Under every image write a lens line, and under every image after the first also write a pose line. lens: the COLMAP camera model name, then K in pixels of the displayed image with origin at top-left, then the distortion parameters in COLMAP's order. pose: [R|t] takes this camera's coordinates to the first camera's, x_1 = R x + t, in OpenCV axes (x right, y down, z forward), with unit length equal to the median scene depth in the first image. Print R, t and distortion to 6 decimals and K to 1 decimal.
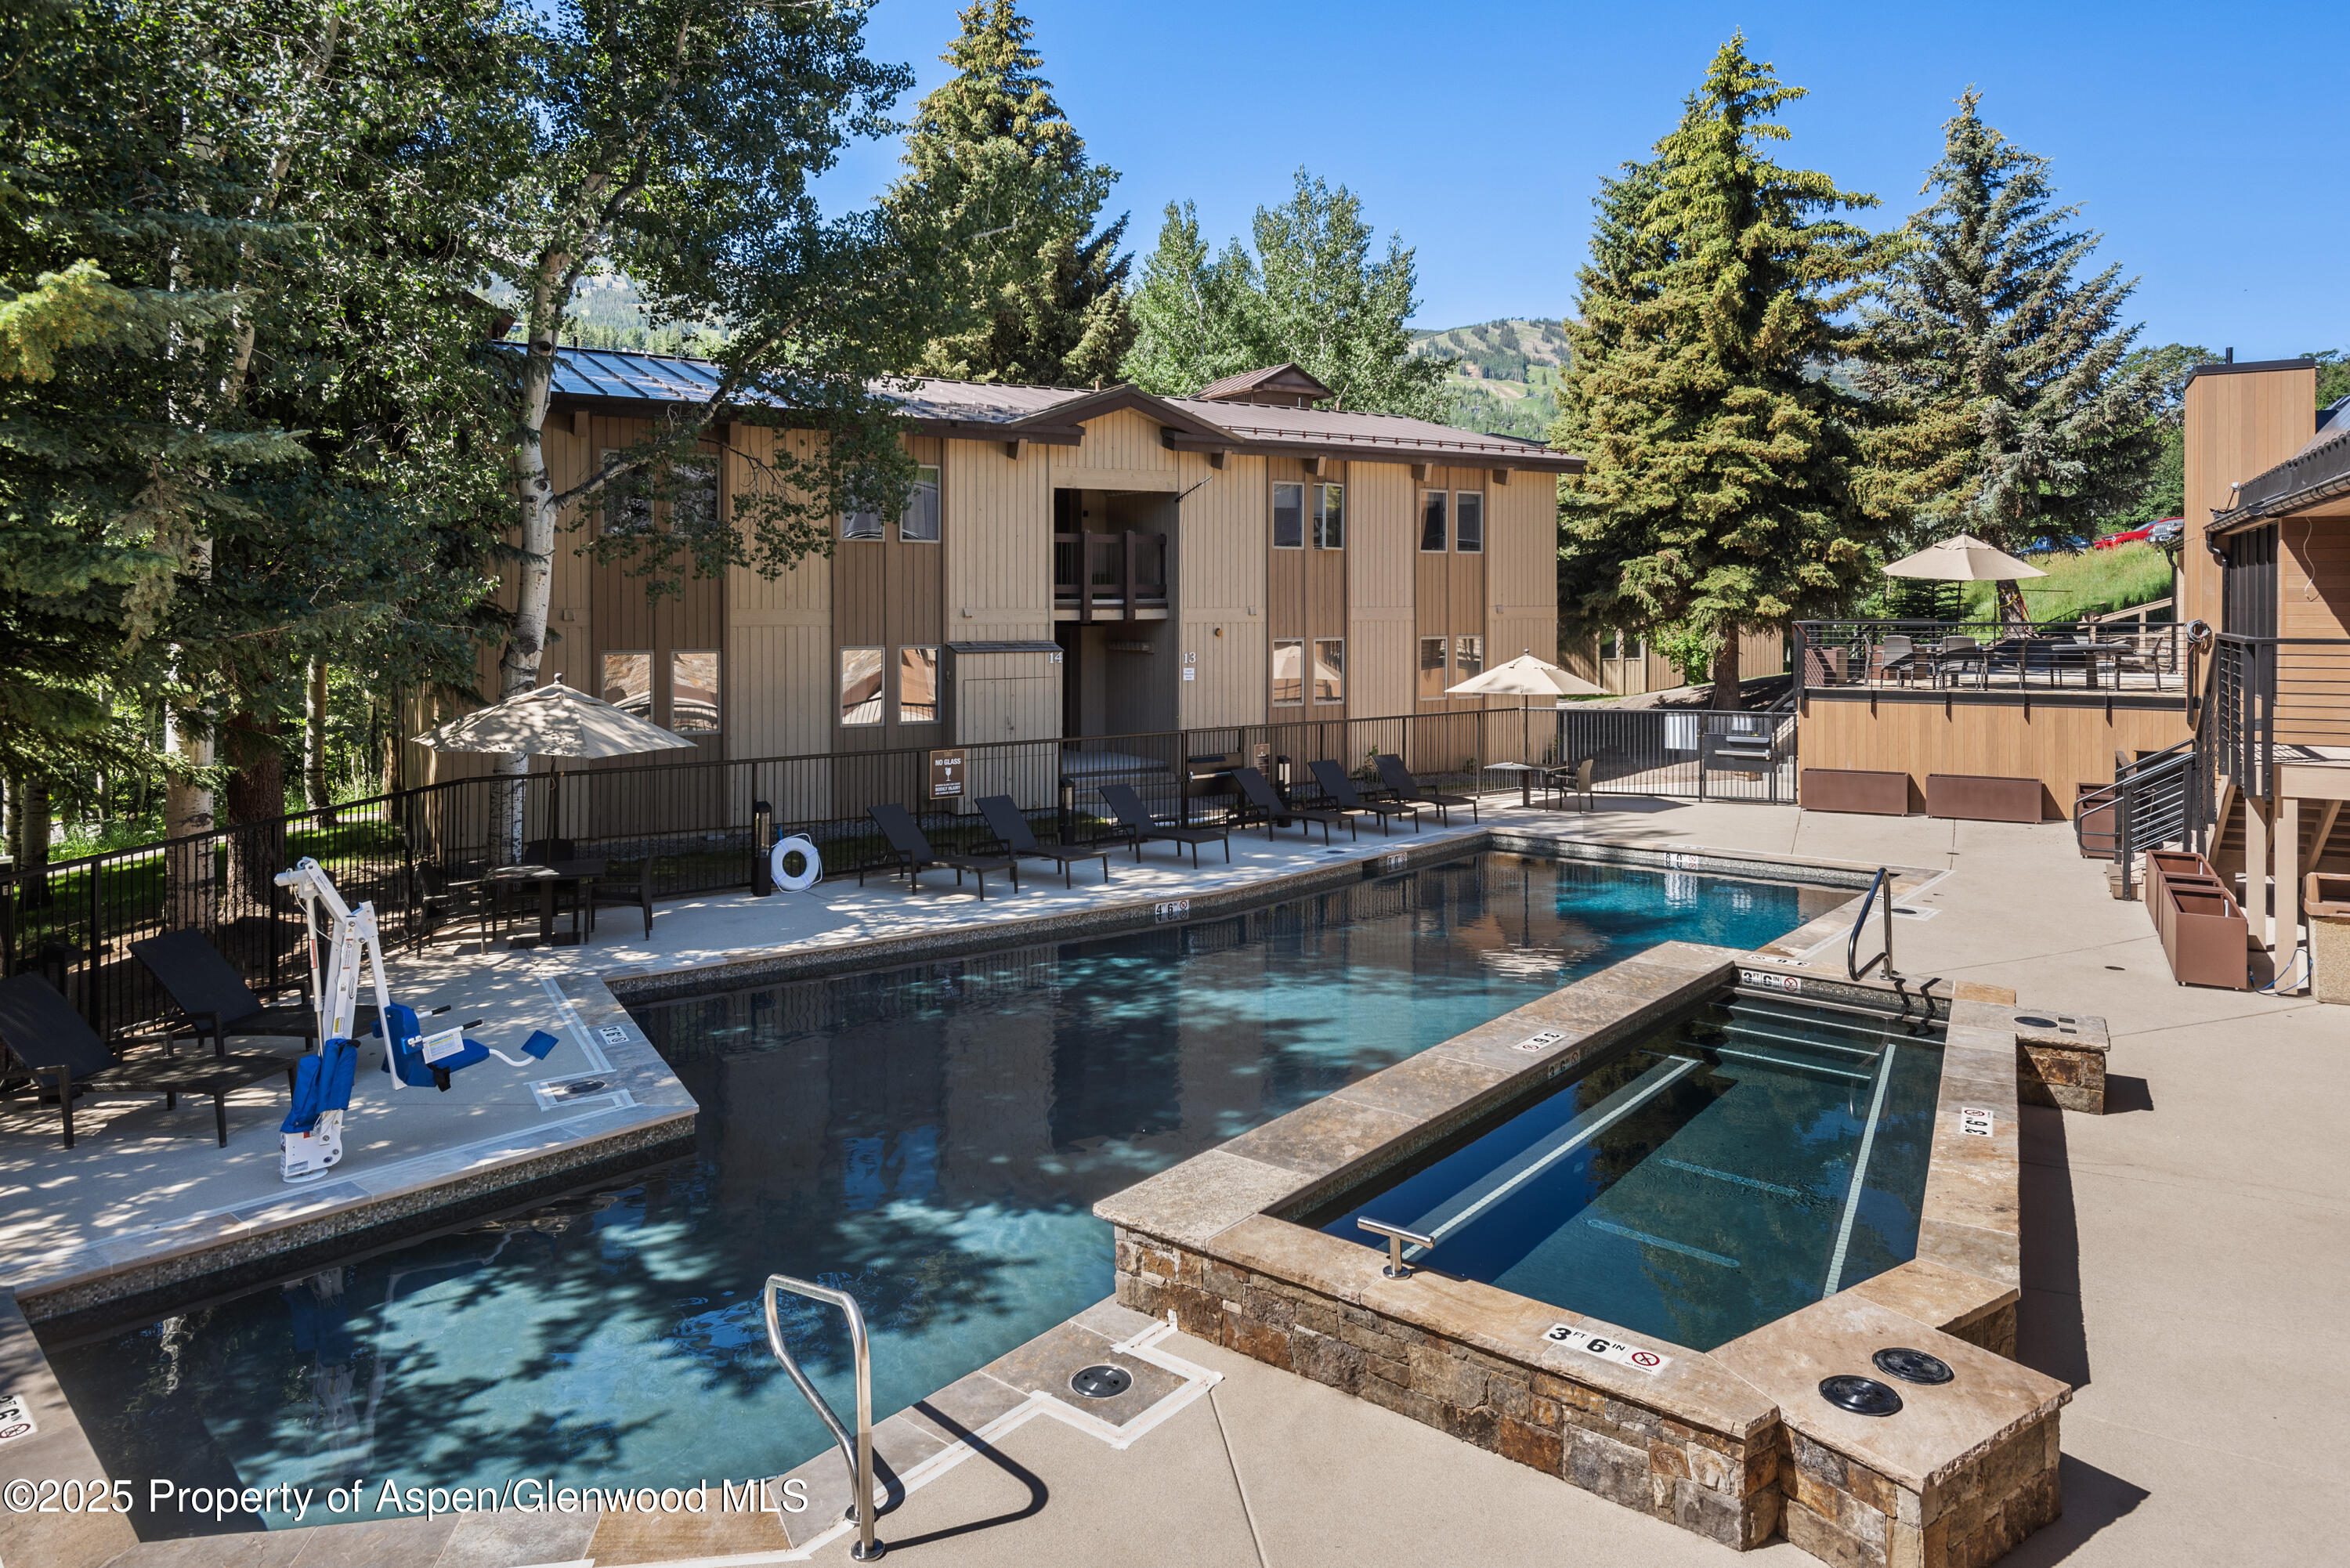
lens RADIAL K [[1372.7, 0, 1176.5], [0, 1372.7, 633.5], [0, 0, 1]] dist [0.032911, -0.021582]
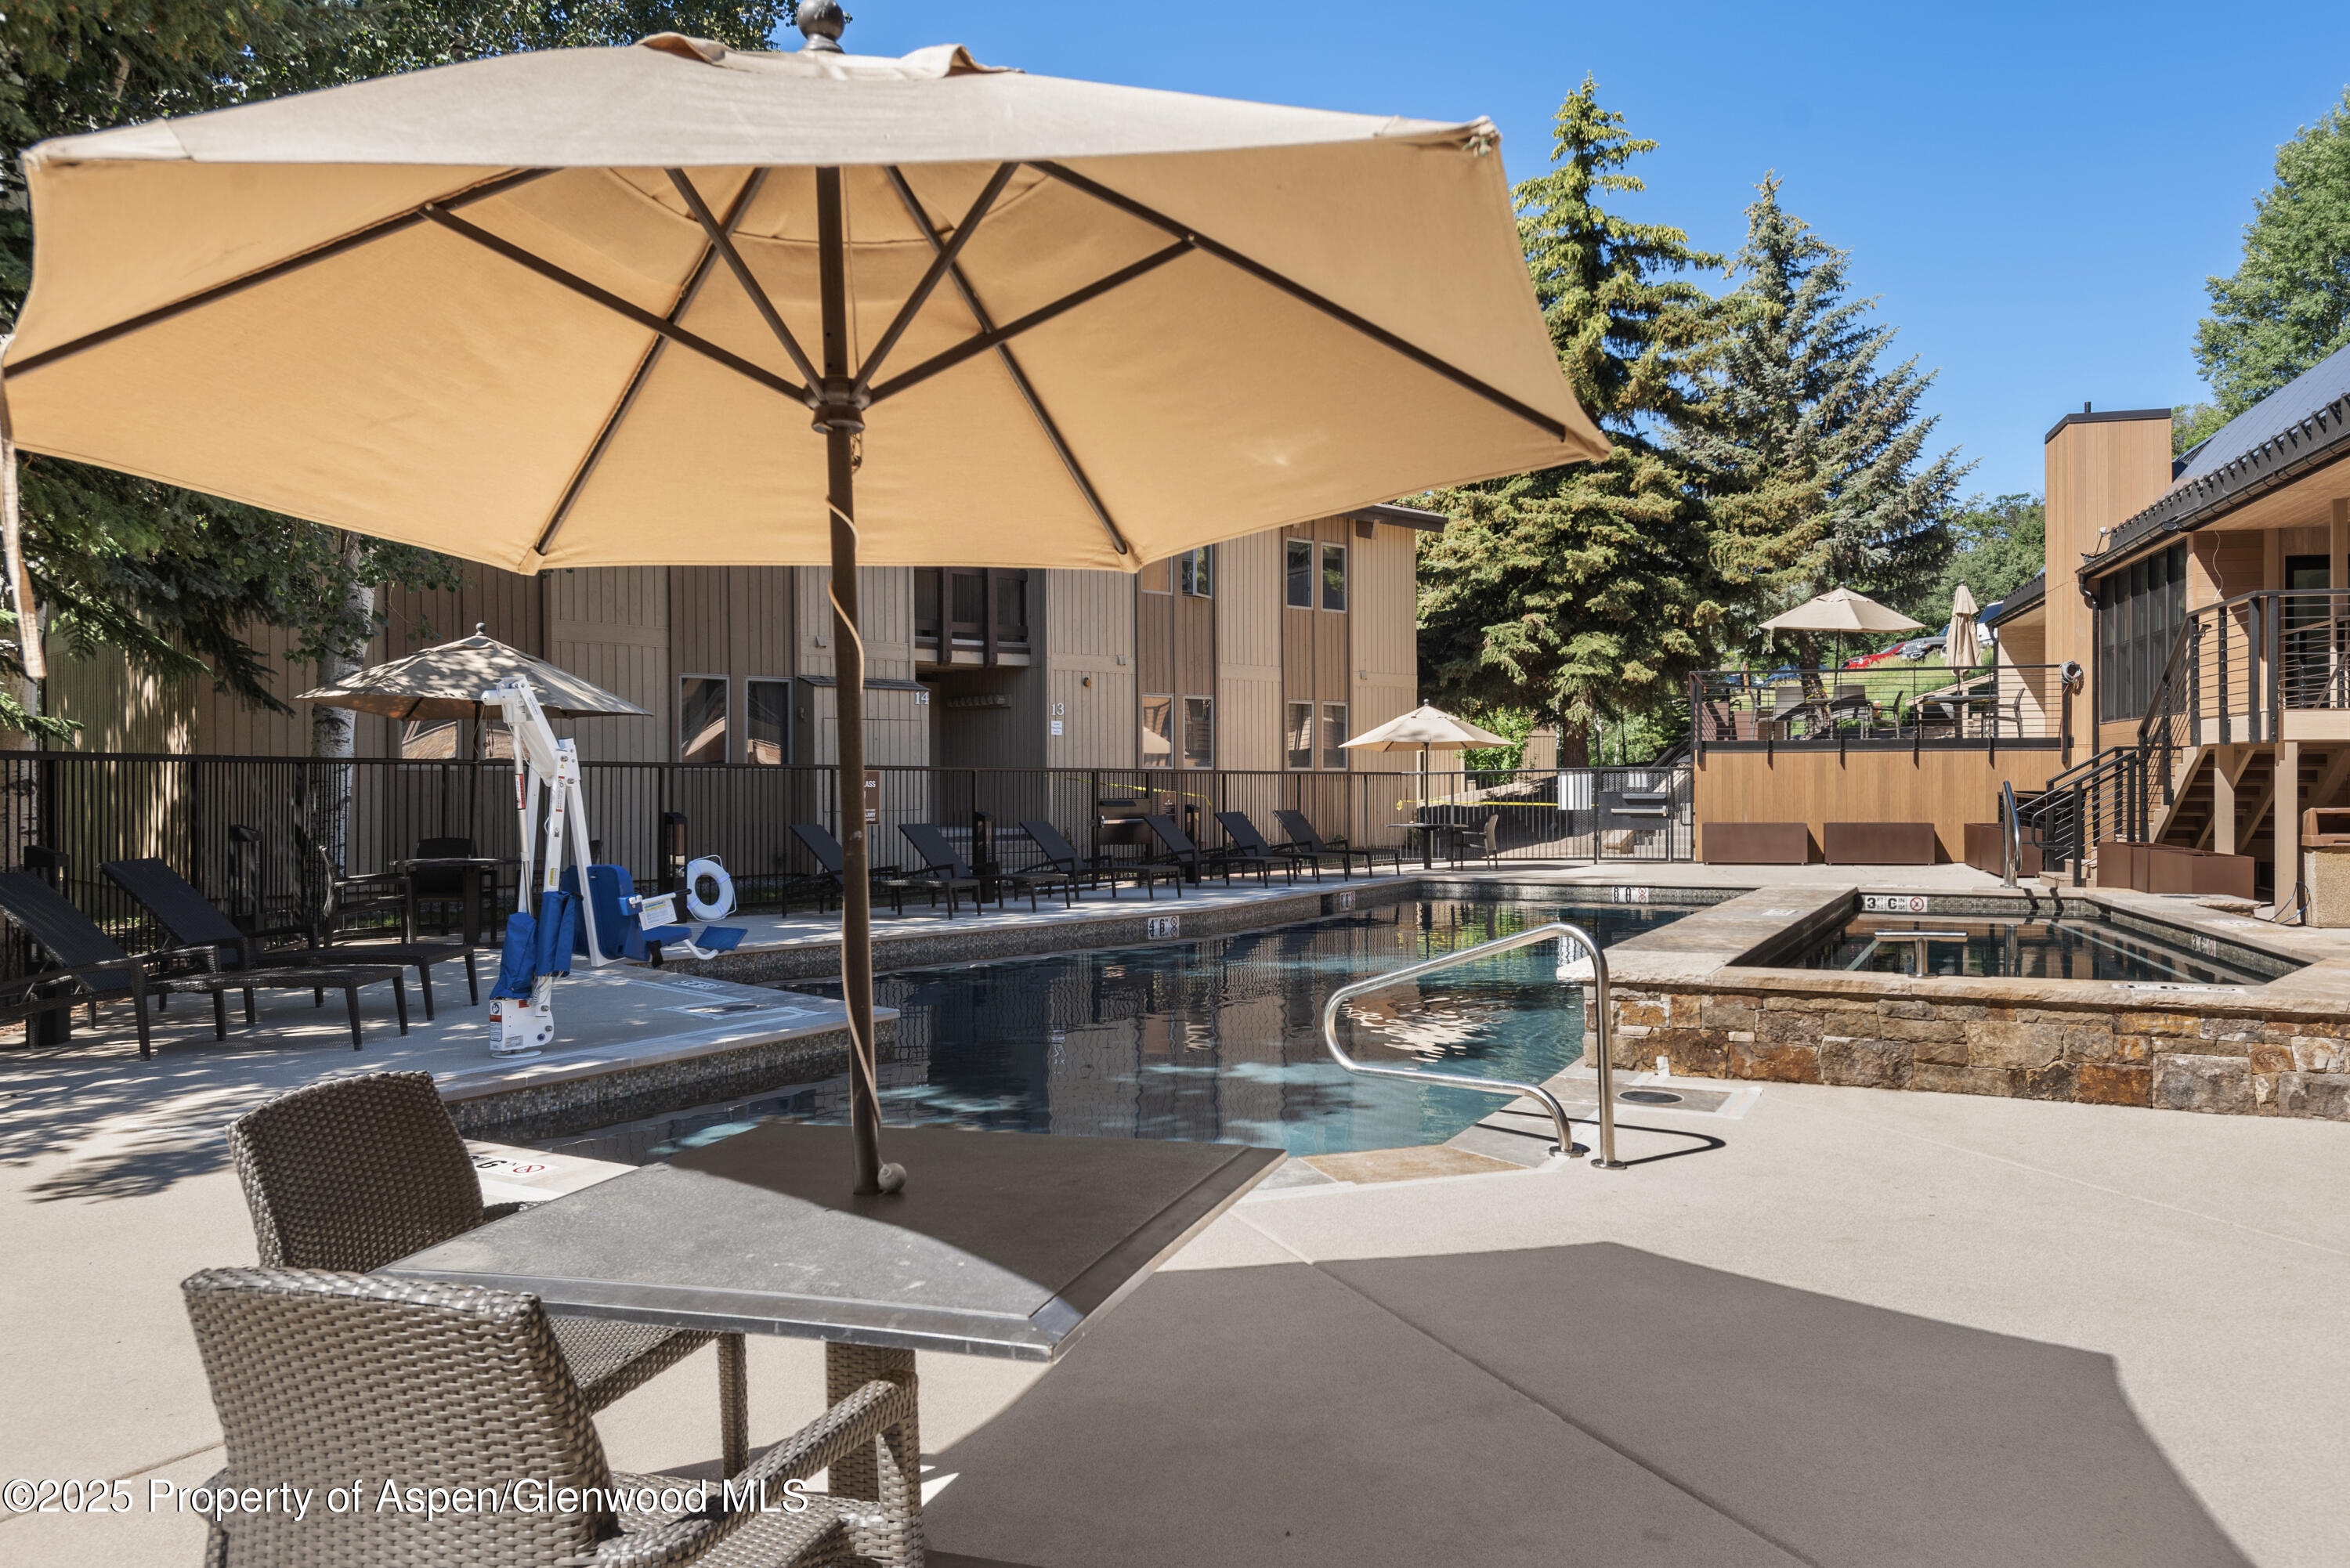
lens RADIAL K [[1572.8, 0, 1175.0], [0, 1572.8, 784.0], [0, 0, 1]] dist [-0.000388, -0.008944]
pose [[0.979456, -0.001361, 0.201651, -0.101805], [0.000810, 0.999996, 0.002812, 0.053261], [-0.201654, -0.002591, 0.979453, -0.002738]]
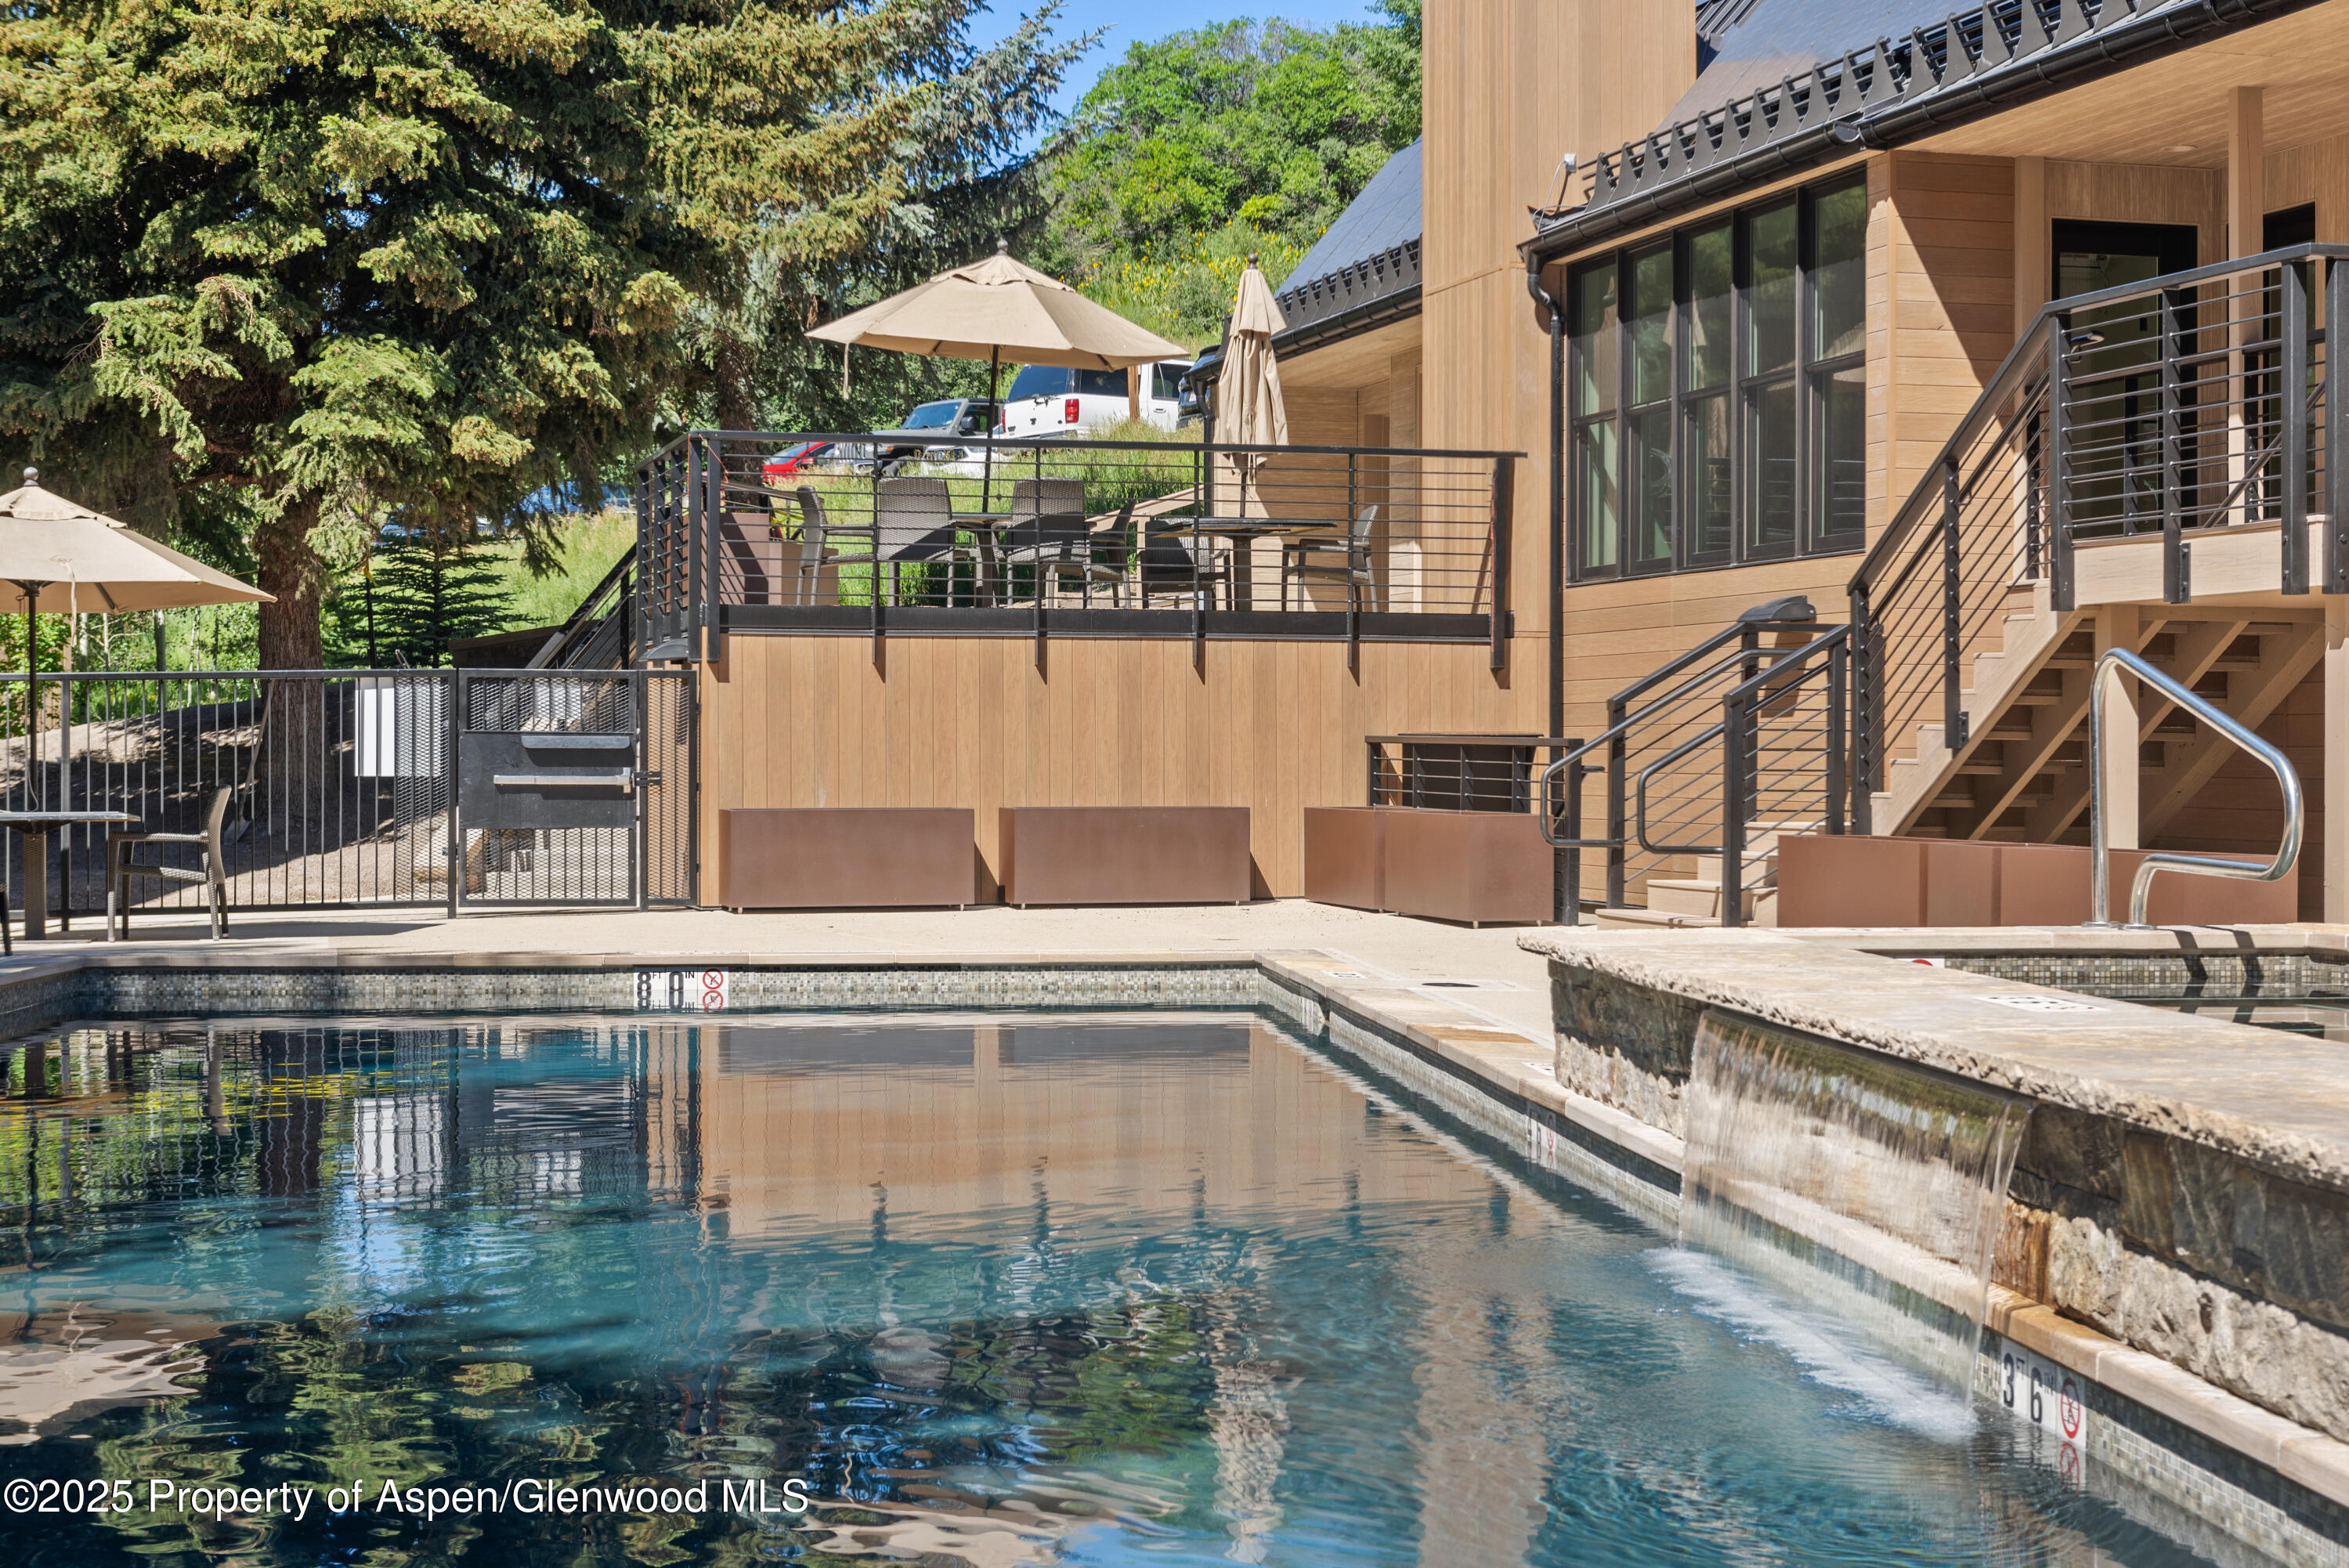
lens RADIAL K [[3609.6, 0, 1174.5], [0, 3609.6, 784.0], [0, 0, 1]] dist [-0.023127, -0.036105]
pose [[0.722723, -0.002261, 0.691135, -0.120980], [-0.006602, 0.999926, 0.010175, 0.062909], [-0.691107, -0.011917, 0.722654, 0.142624]]
